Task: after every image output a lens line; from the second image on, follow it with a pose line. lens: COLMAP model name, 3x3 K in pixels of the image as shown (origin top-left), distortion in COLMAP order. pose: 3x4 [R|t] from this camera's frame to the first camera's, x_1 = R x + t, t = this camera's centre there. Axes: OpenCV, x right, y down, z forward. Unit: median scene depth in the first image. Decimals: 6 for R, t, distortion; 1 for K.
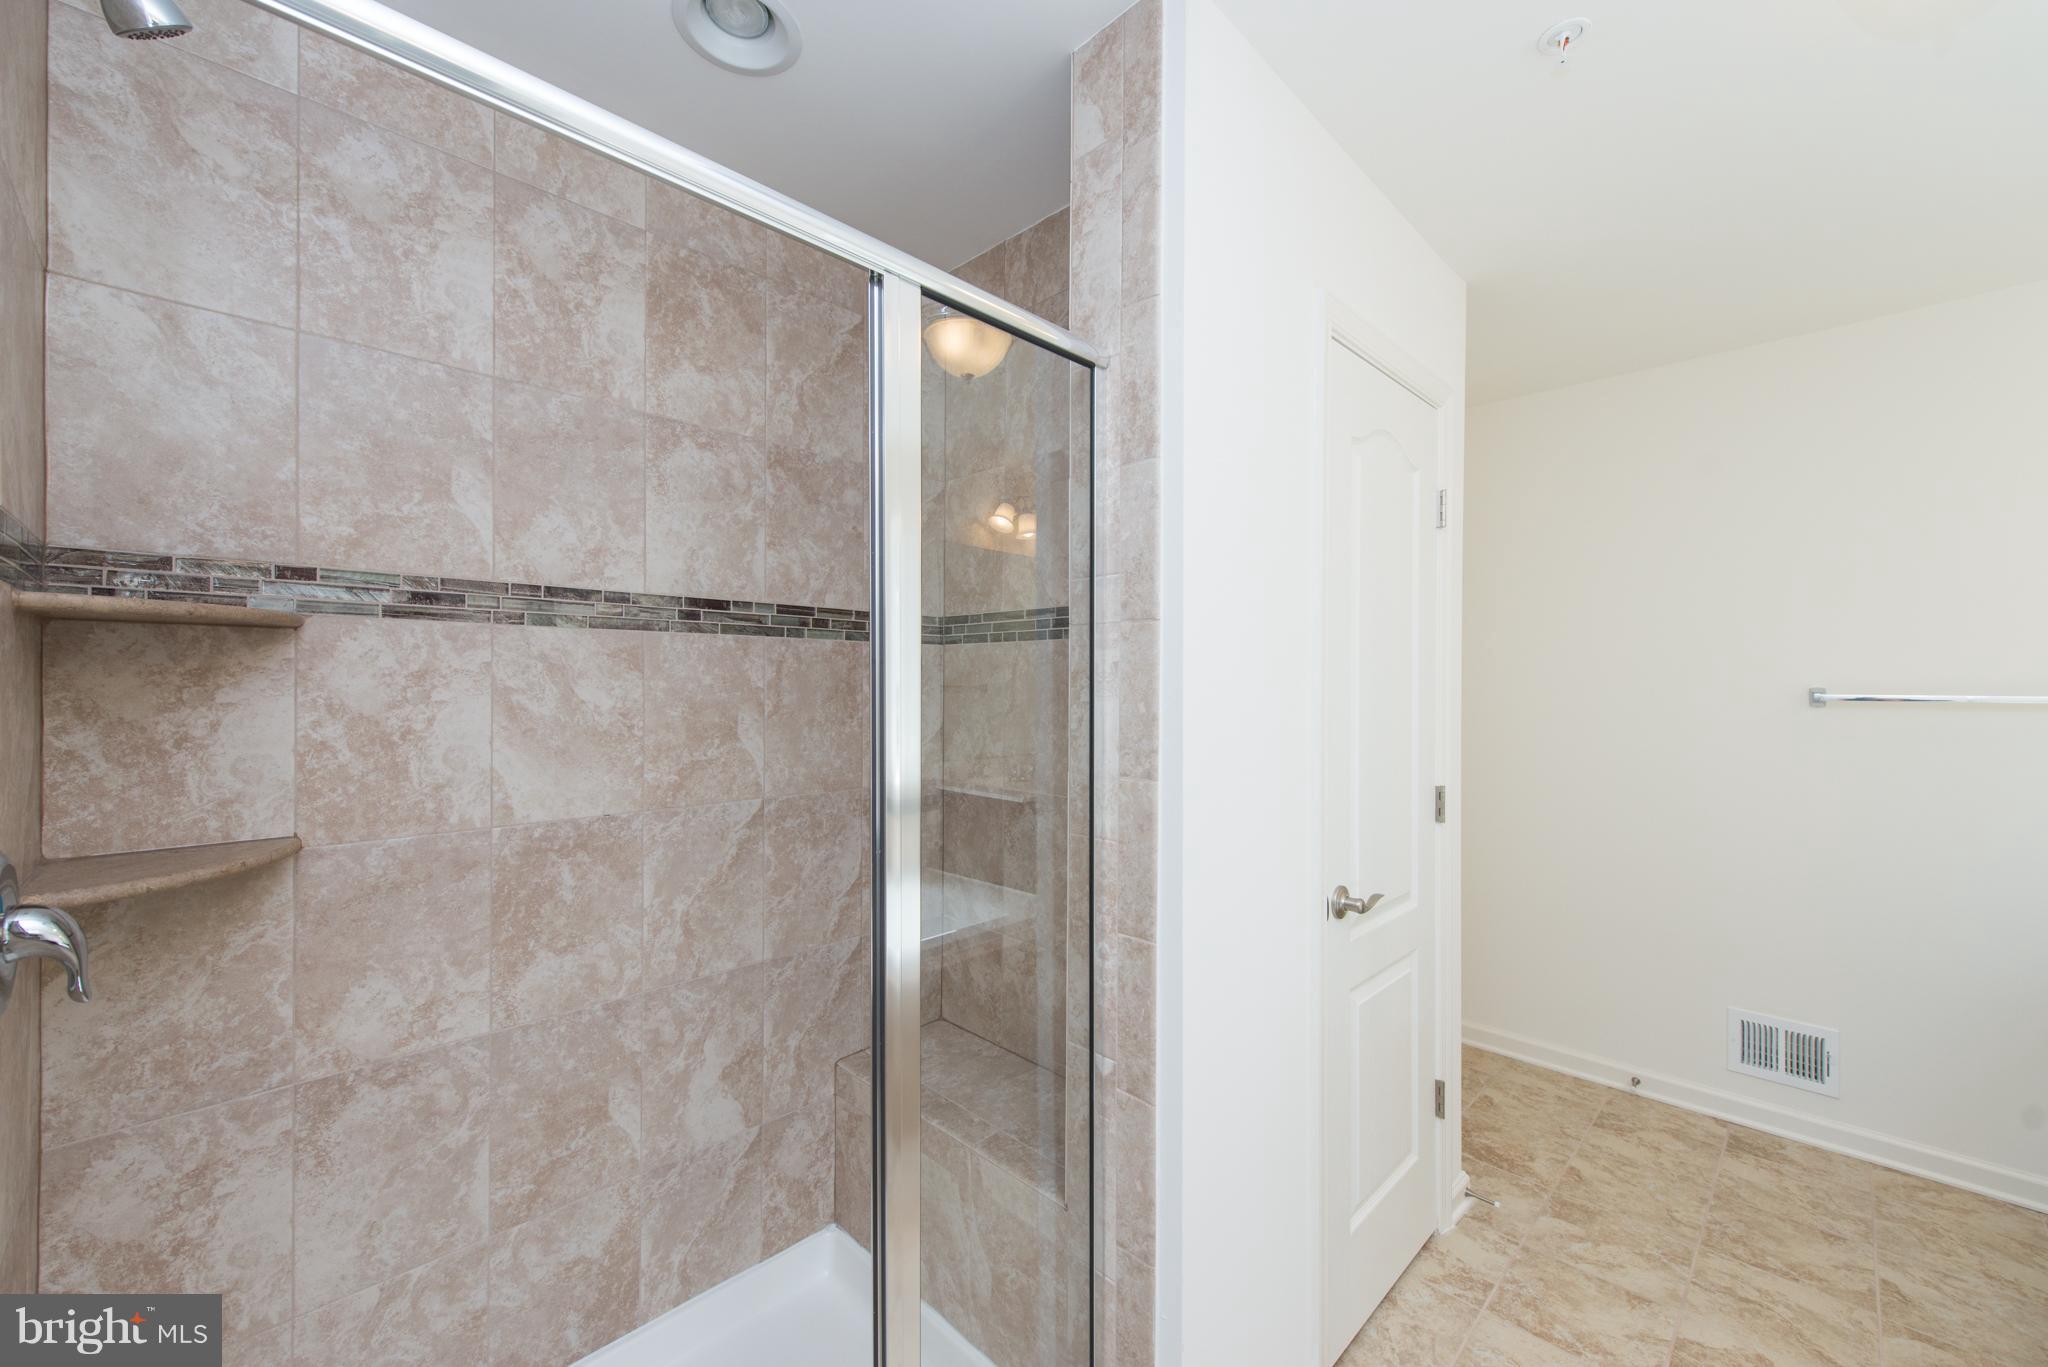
lens RADIAL K [[807.9, 0, 1029.2], [0, 807.9, 681.1], [0, 0, 1]] dist [0.005338, -0.000548]
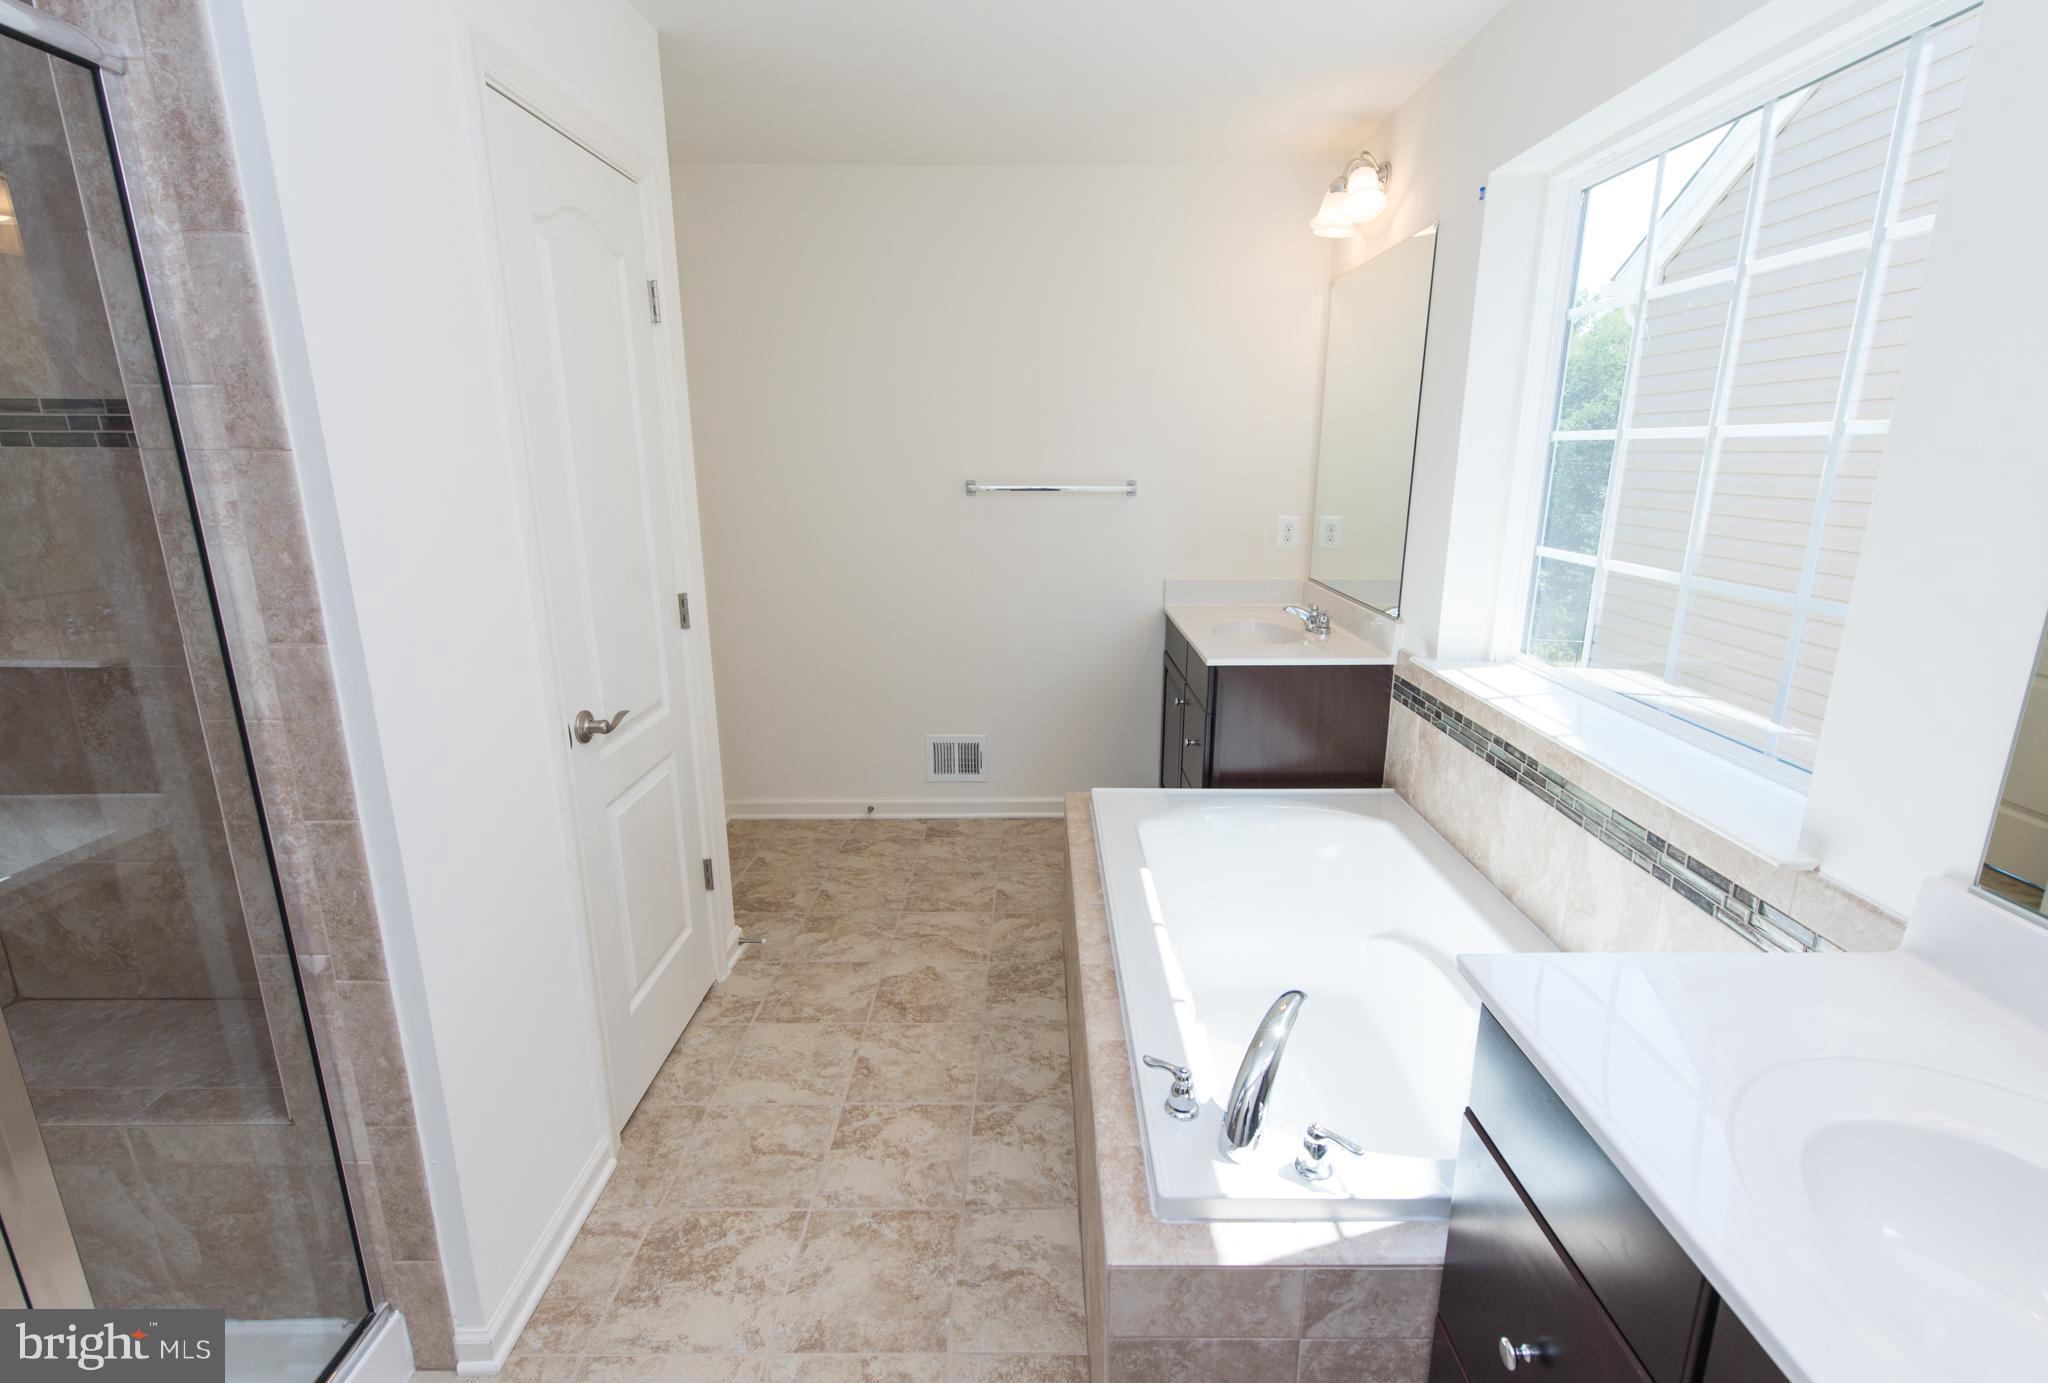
lens RADIAL K [[912.6, 0, 1042.5], [0, 912.6, 687.4], [0, 0, 1]] dist [0.008571, -0.002755]
pose [[0.695197, -0.176927, 0.696705, 0.000843], [-0.004339, 0.968185, 0.250198, -0.052795], [-0.718806, -0.176959, 0.672312, -0.140822]]
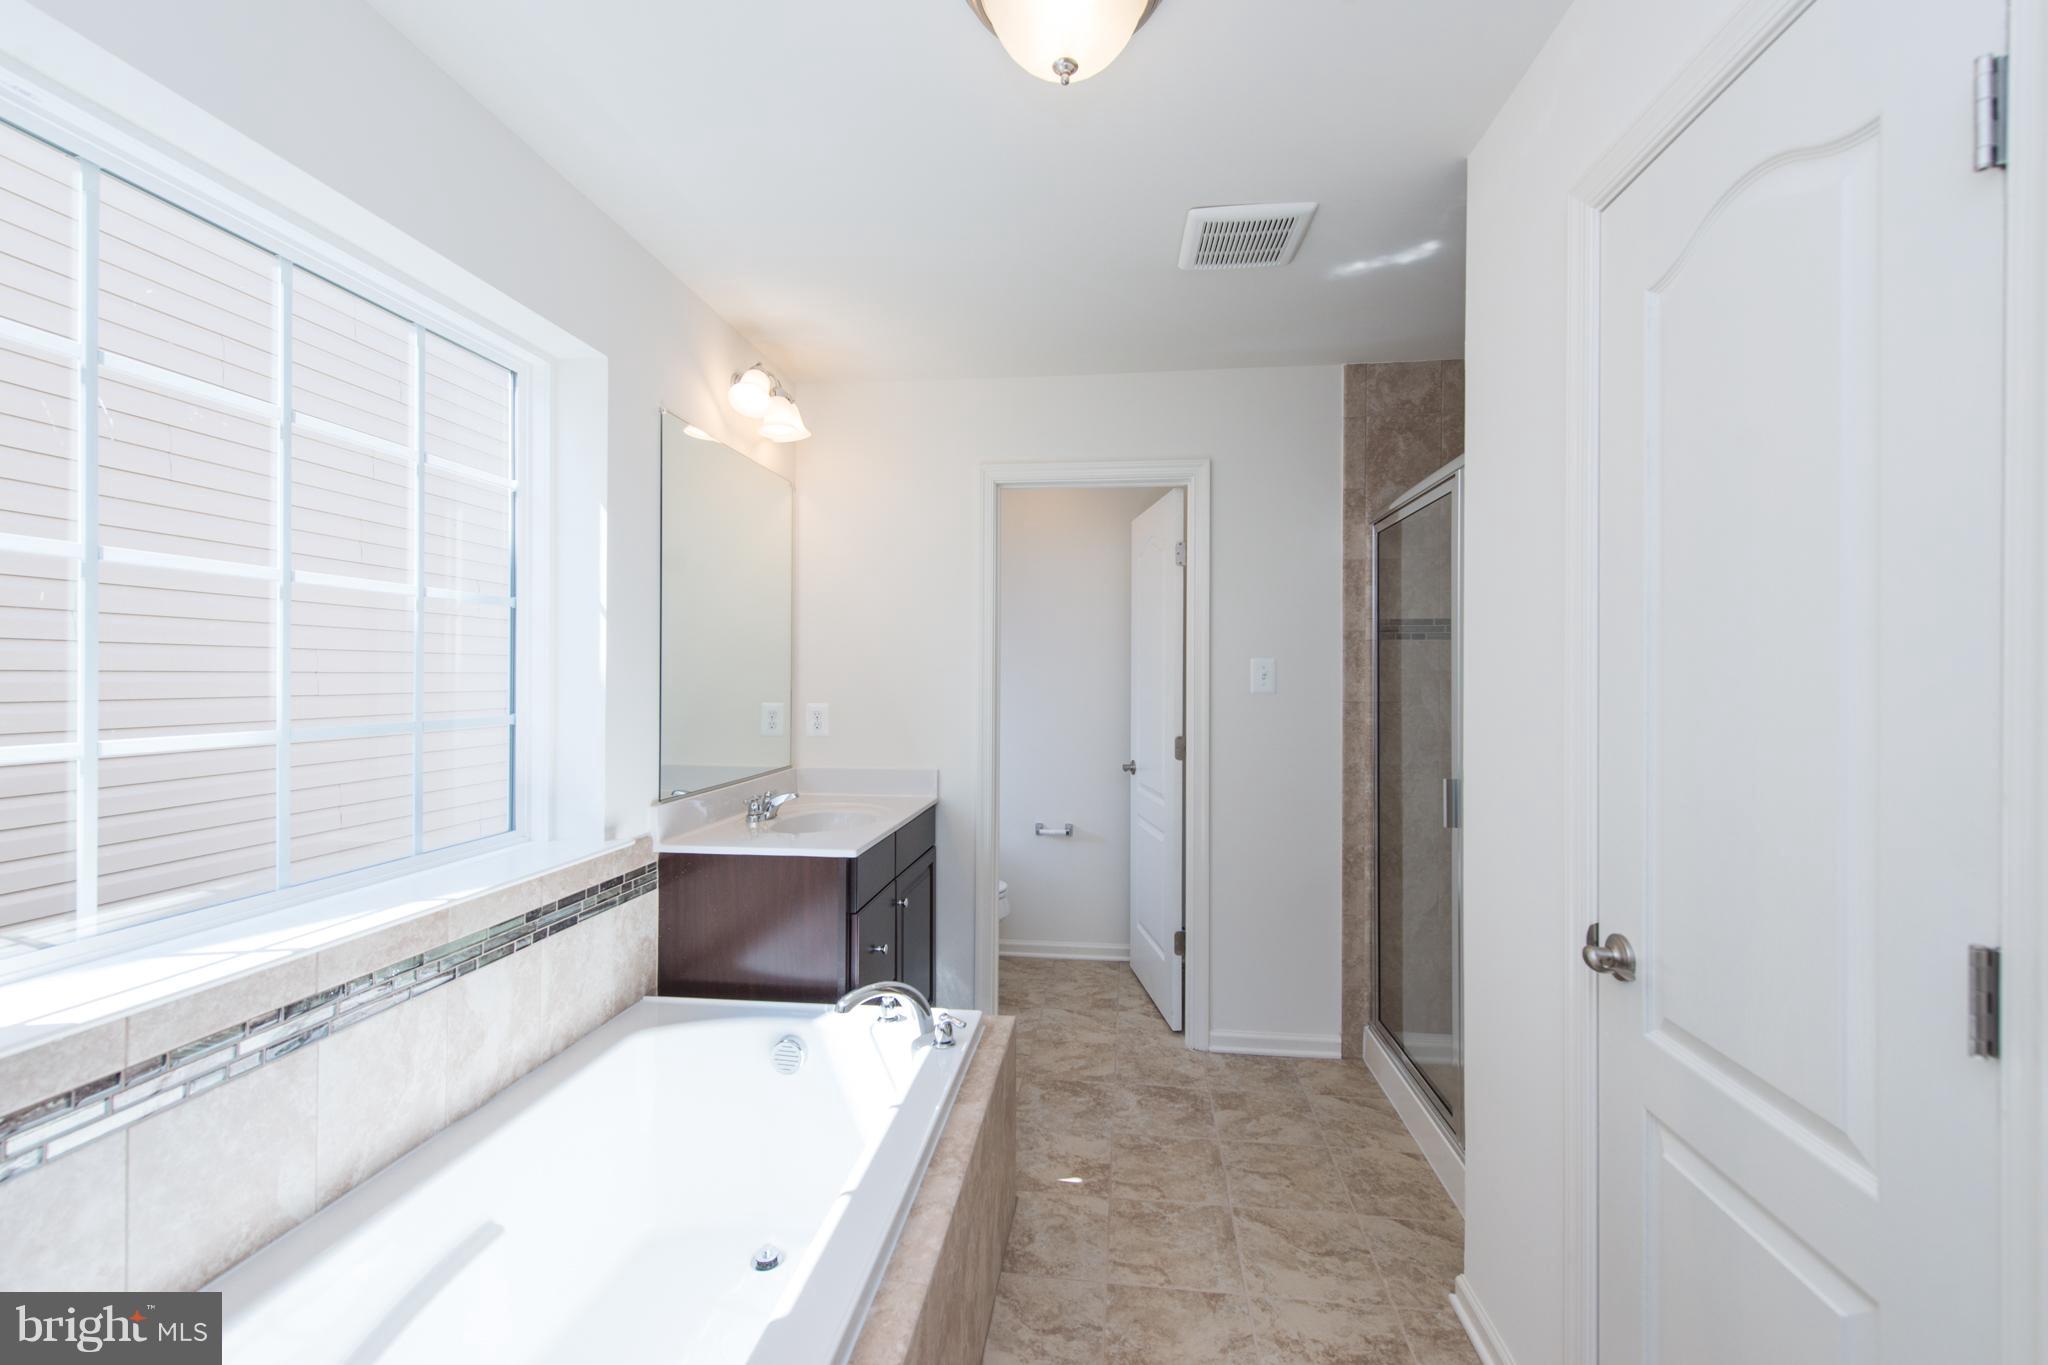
lens RADIAL K [[807.9, 0, 1027.7], [0, 807.9, 676.0], [0, 0, 1]] dist [0.005338, -0.000548]
pose [[-0.782421, -0.003518, -0.622740, 2.130016], [-0.003218, 0.999994, -0.001607, 0.088925], [0.622742, 0.000747, -0.782427, 2.224909]]
